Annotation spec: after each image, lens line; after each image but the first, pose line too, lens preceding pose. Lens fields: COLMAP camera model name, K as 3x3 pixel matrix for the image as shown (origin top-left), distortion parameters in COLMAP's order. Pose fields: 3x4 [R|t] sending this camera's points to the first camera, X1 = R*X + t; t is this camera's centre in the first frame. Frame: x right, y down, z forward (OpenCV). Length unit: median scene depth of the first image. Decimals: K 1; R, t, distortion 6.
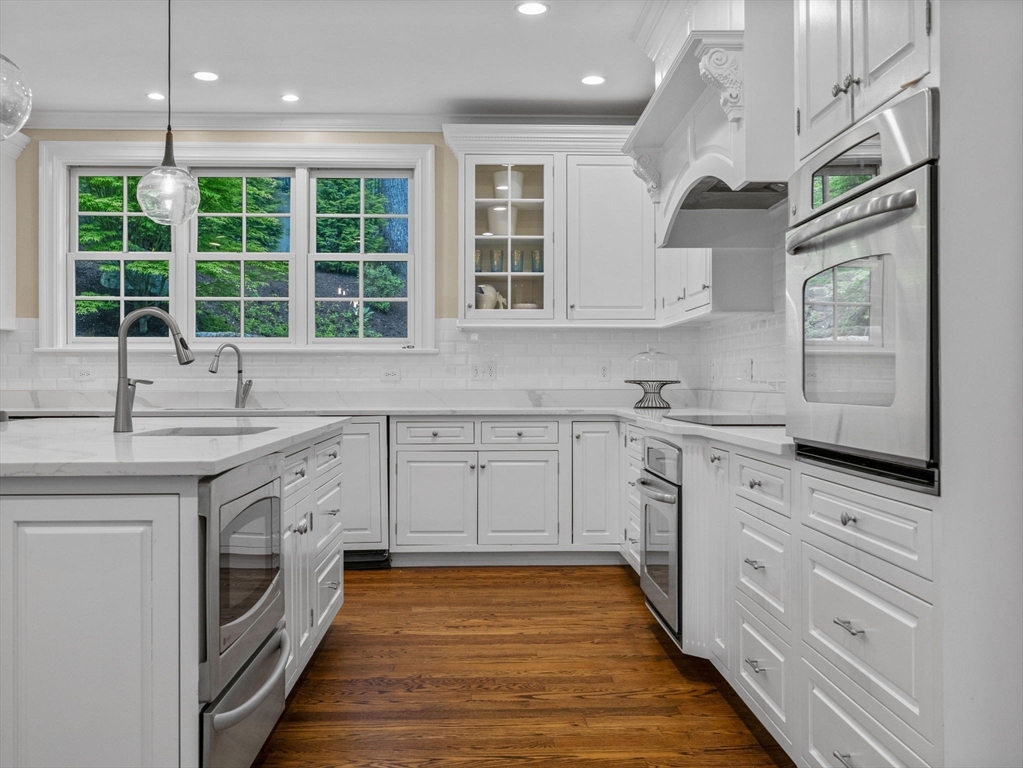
lens RADIAL K [[936.3, 0, 517.2], [0, 936.3, 379.4], [0, 0, 1]] dist [0.016369, 0.000000]
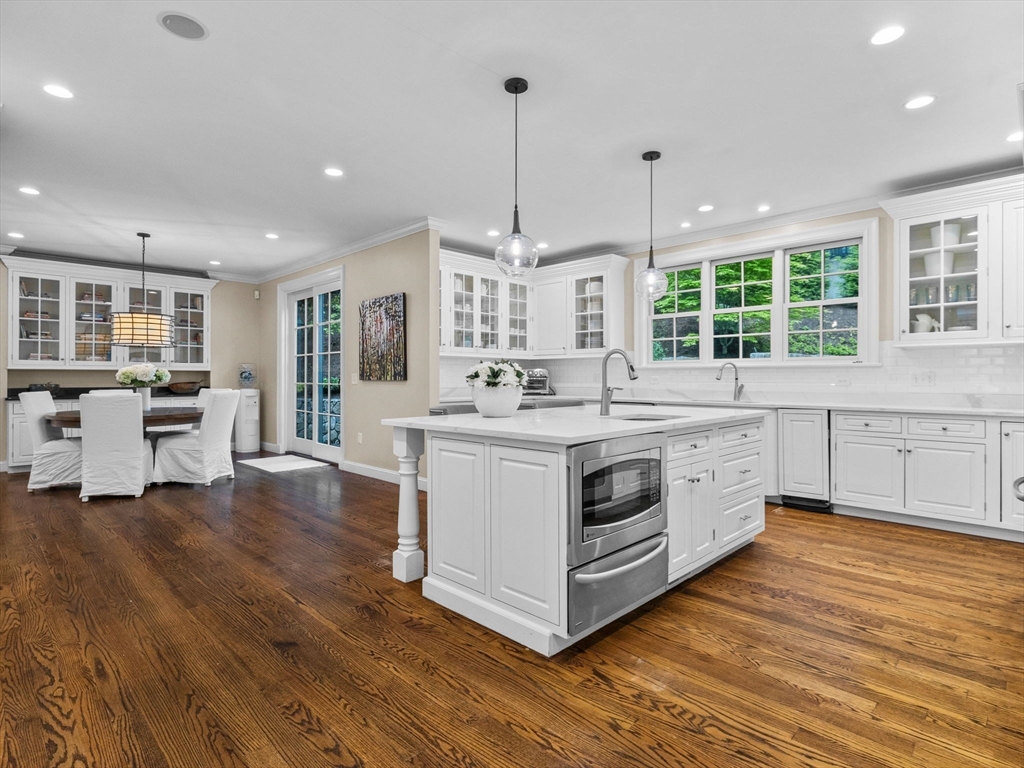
lens RADIAL K [[529.5, 0, 512.0], [0, 529.5, 380.1], [0, 0, 1]] dist [0.001472, 0.000999]
pose [[0.690881, 0.005066, -0.722950, 0.117517], [-0.002949, 0.999987, 0.004189, -0.009697], [0.722962, -0.000762, 0.690887, 0.065213]]
